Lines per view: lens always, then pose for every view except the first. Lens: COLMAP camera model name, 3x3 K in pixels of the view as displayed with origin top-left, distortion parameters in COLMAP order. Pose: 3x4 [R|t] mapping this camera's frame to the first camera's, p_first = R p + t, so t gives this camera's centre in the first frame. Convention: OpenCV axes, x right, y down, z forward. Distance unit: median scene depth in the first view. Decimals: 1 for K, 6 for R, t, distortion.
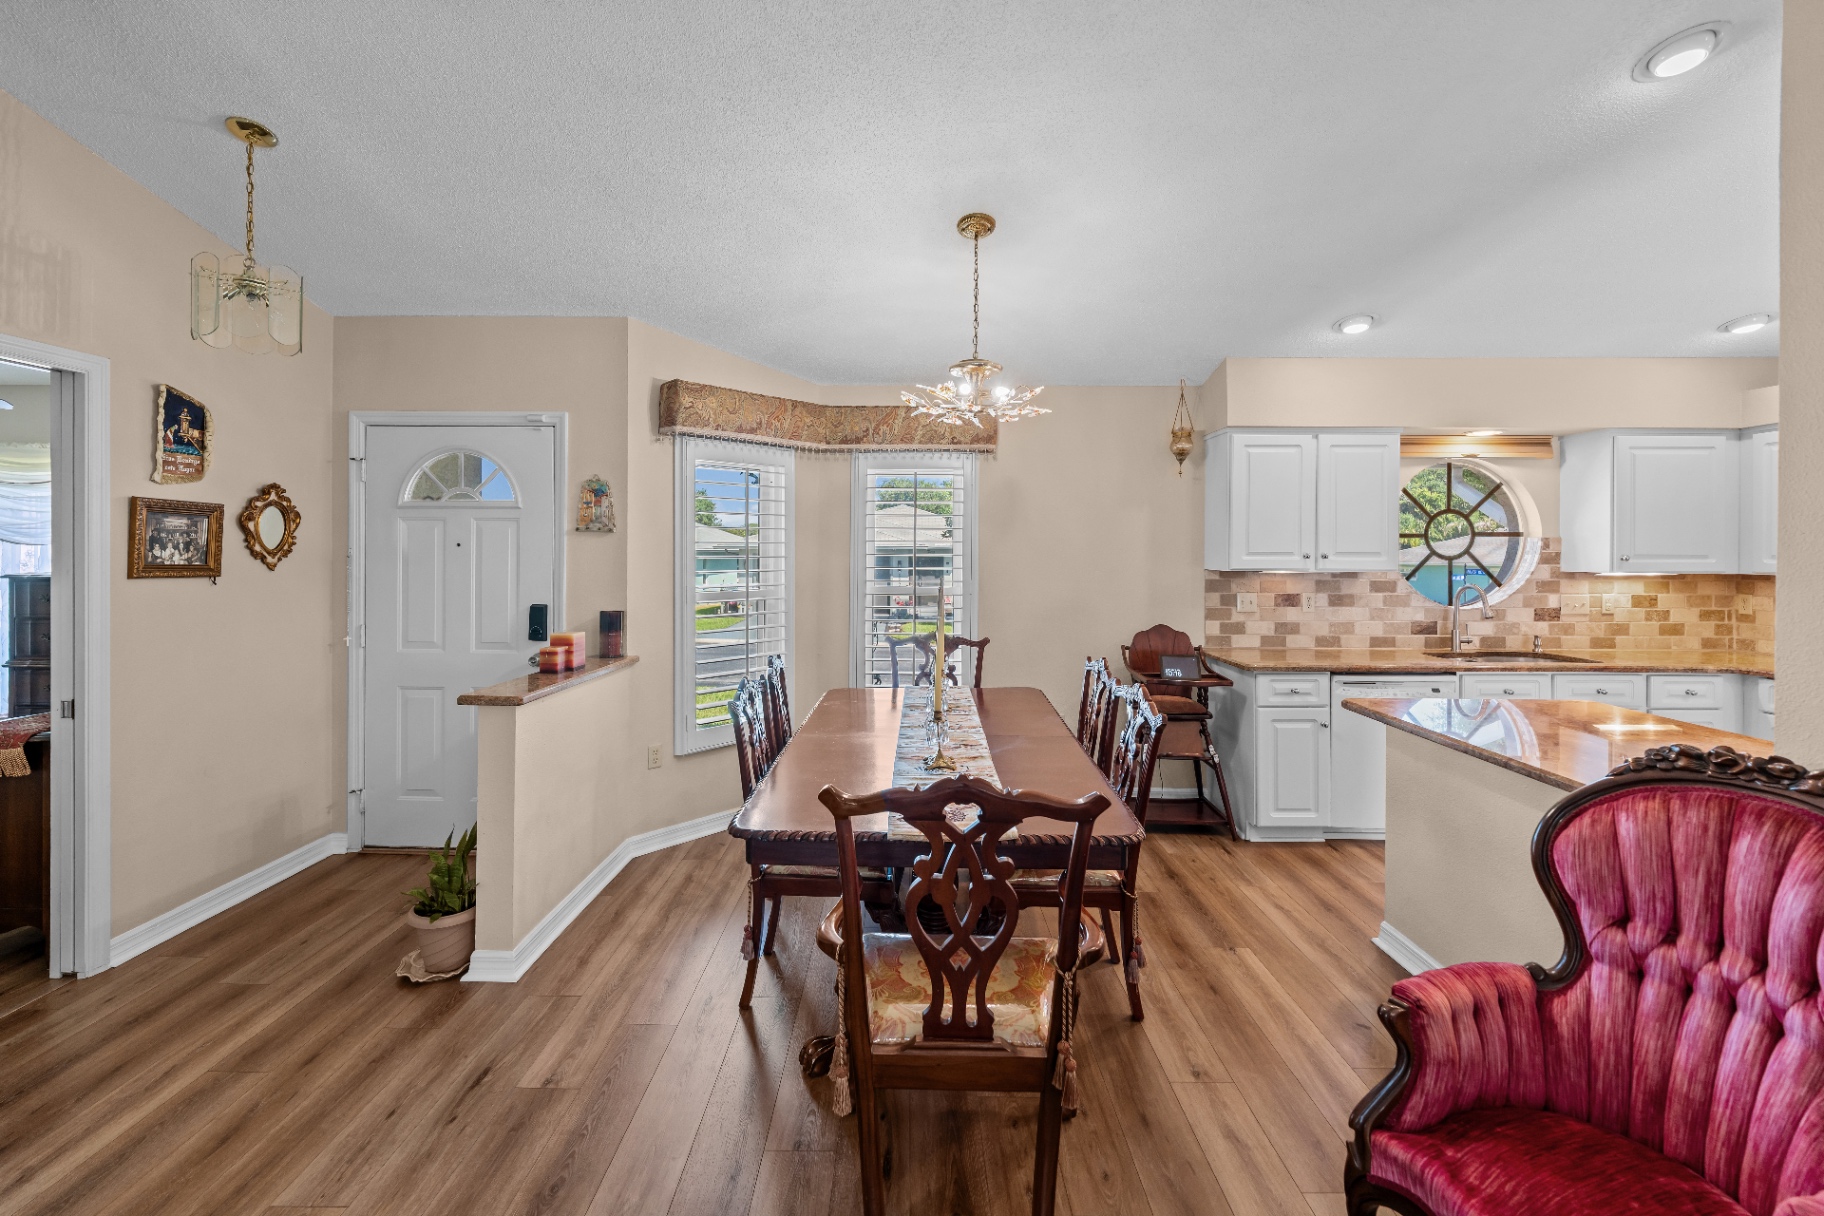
lens RADIAL K [[767.0, 0, 900.9], [0, 767.0, 546.1], [0, 0, 1]] dist [-0.002082, -0.000229]
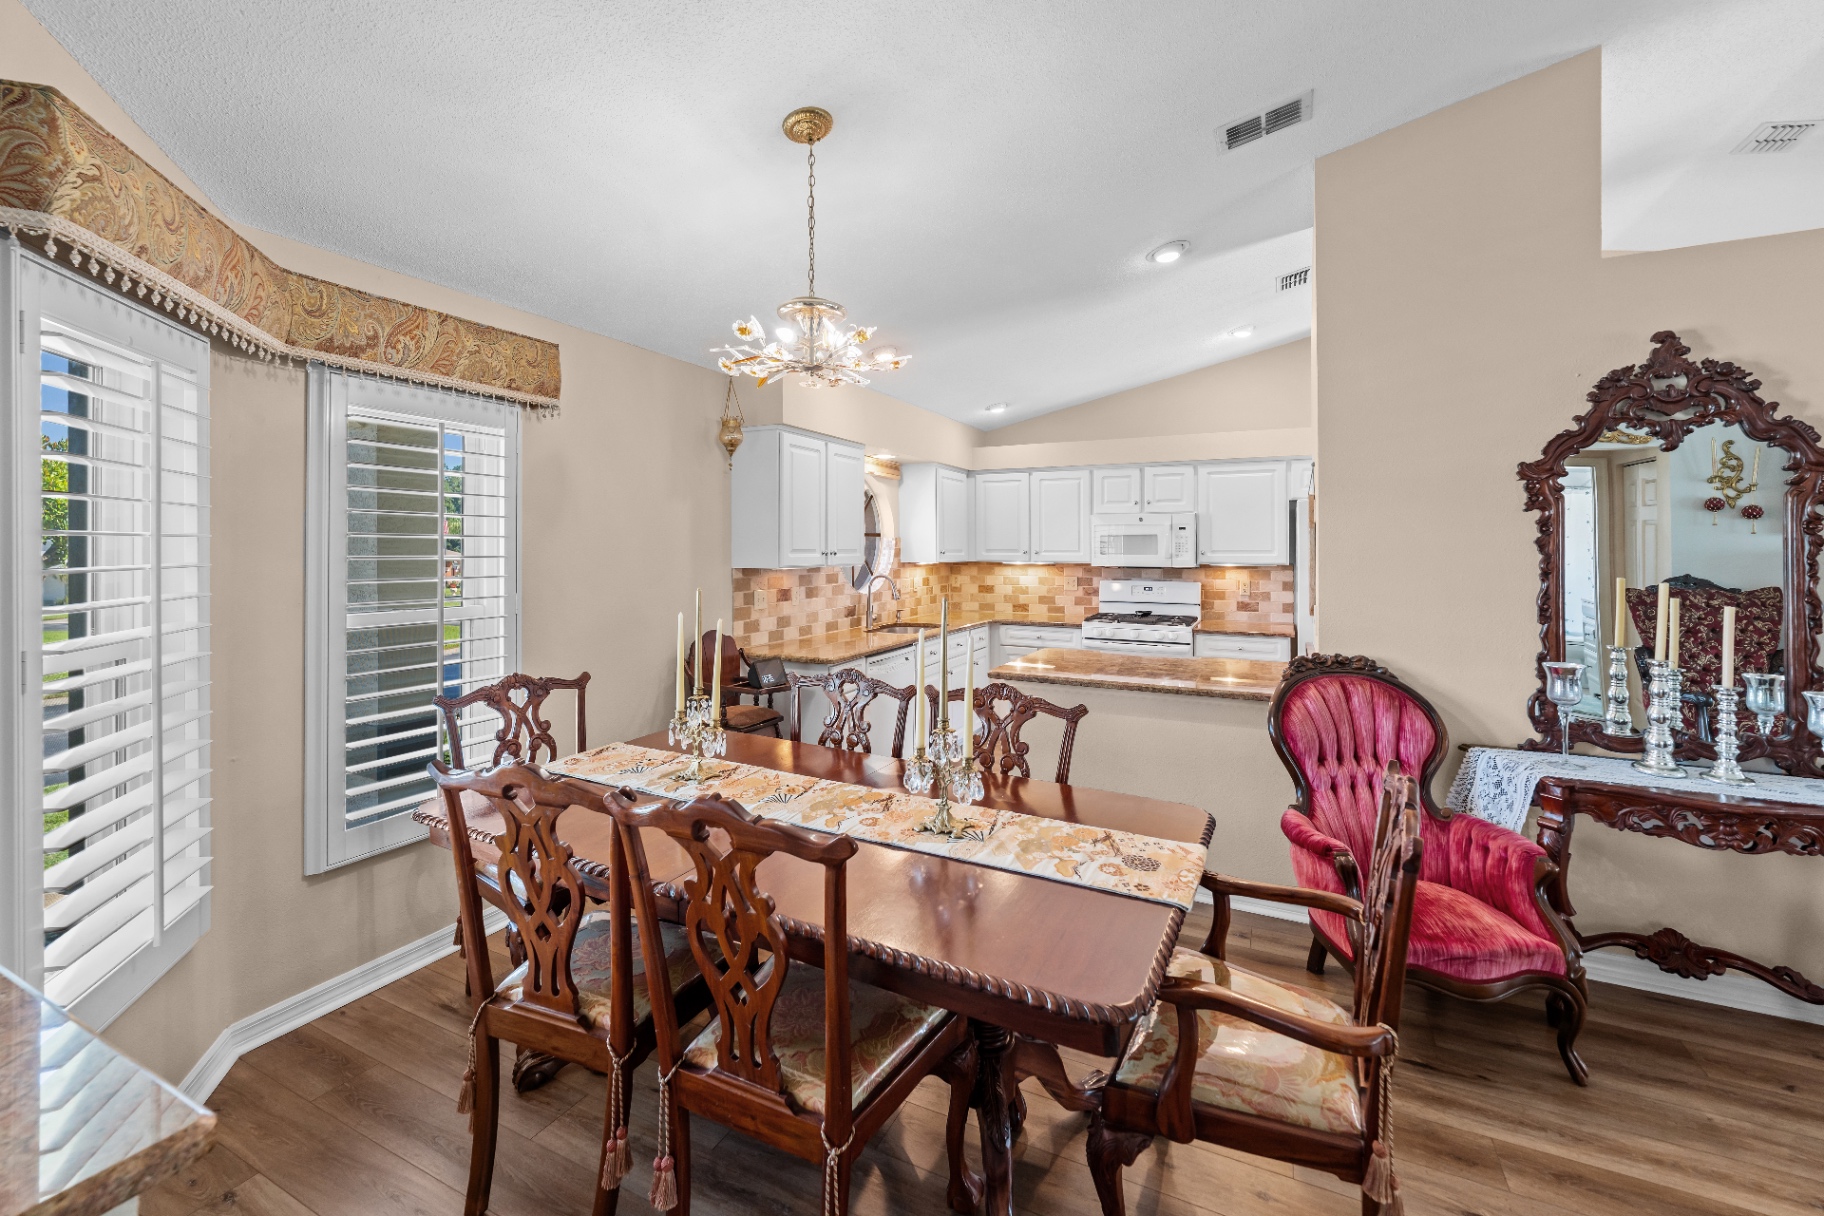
lens RADIAL K [[767.0, 0, 900.9], [0, 767.0, 546.1], [0, 0, 1]] dist [-0.002082, -0.000229]
pose [[0.432322, -0.001892, 0.901717, -0.379648], [-0.001617, 0.999995, 0.002873, -0.000118], [-0.901718, -0.002700, 0.432317, 0.404492]]
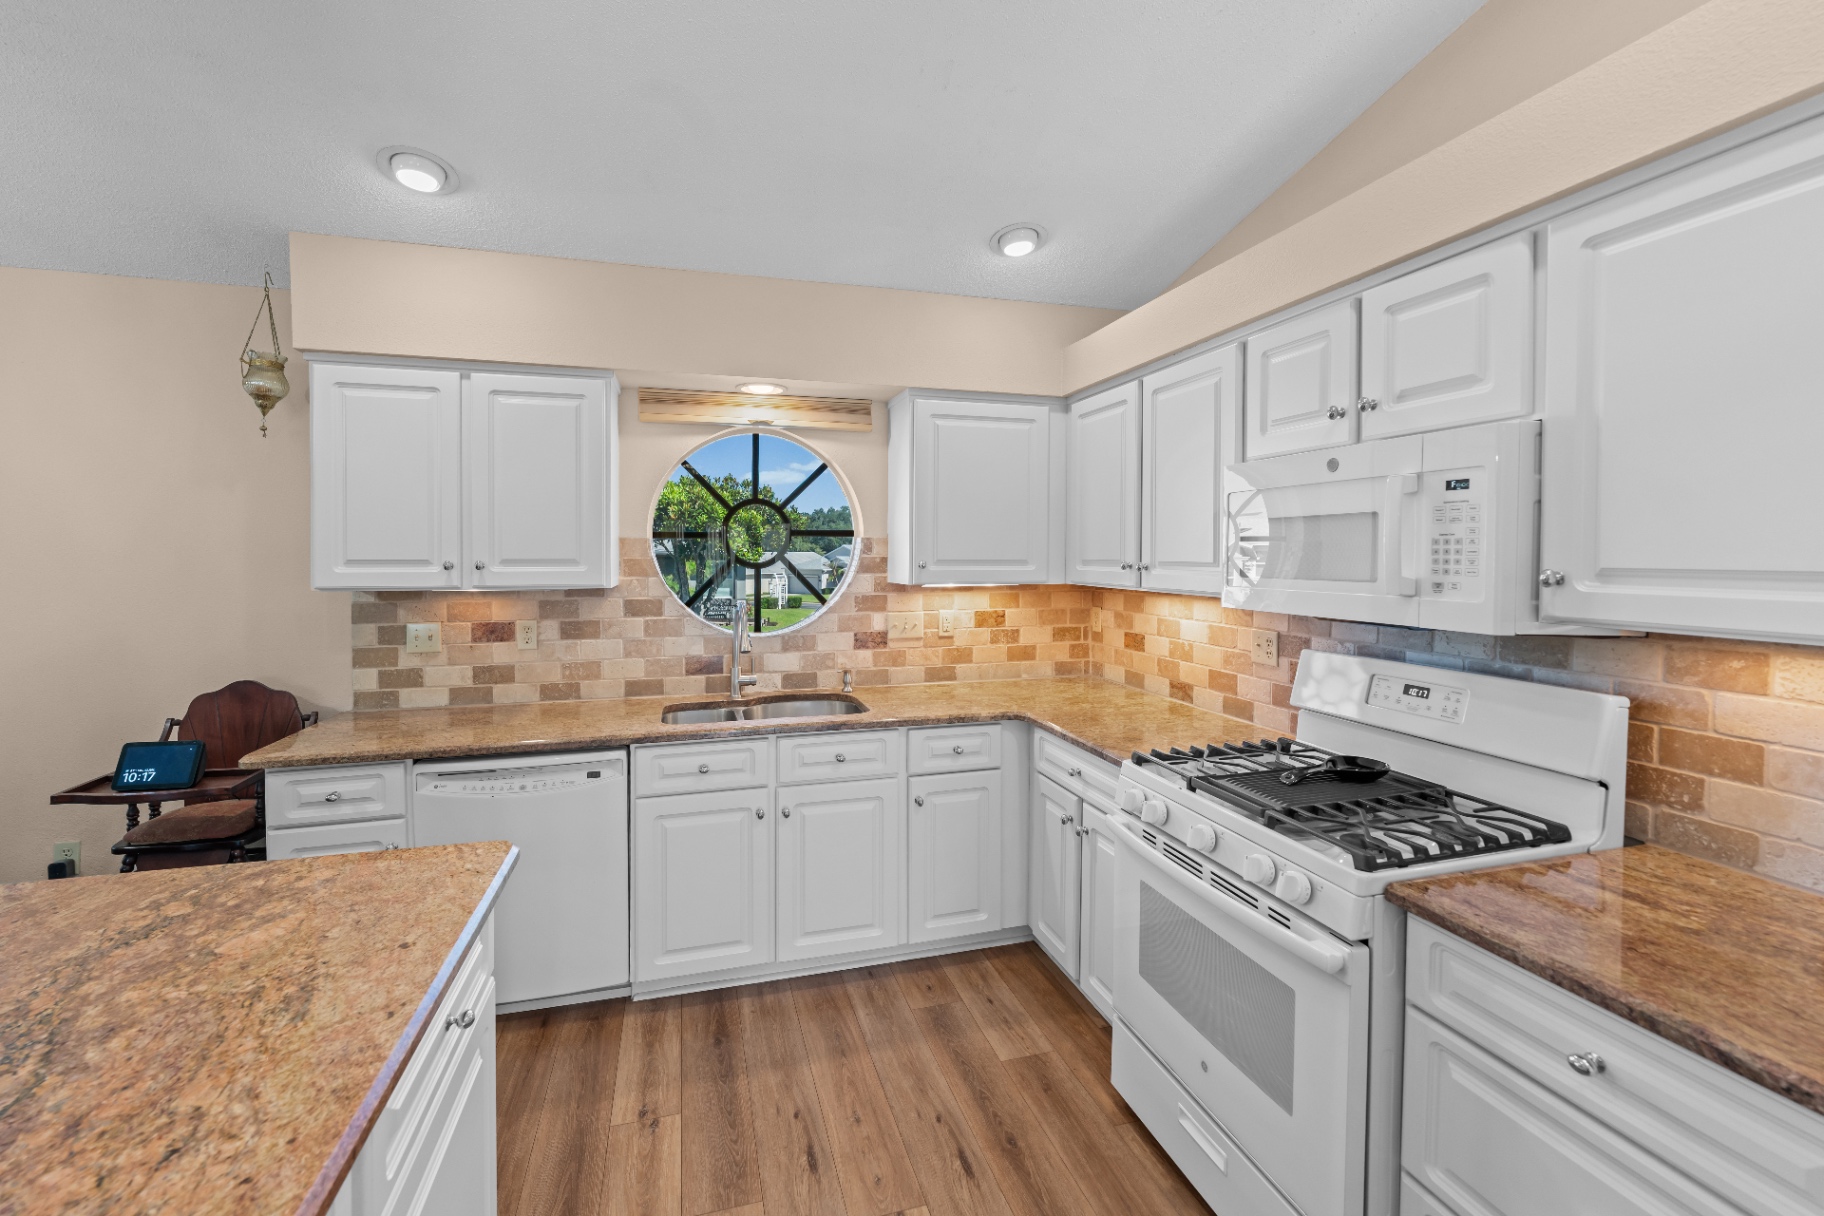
lens RADIAL K [[755.6, 0, 903.6], [0, 755.6, 569.5], [0, 0, 1]] dist [-0.001624, 0.000081]
pose [[0.958617, -0.010339, 0.284510, 0.665235], [0.003253, 0.999673, 0.025368, 0.001440], [-0.284679, -0.023392, 0.958337, 0.282156]]
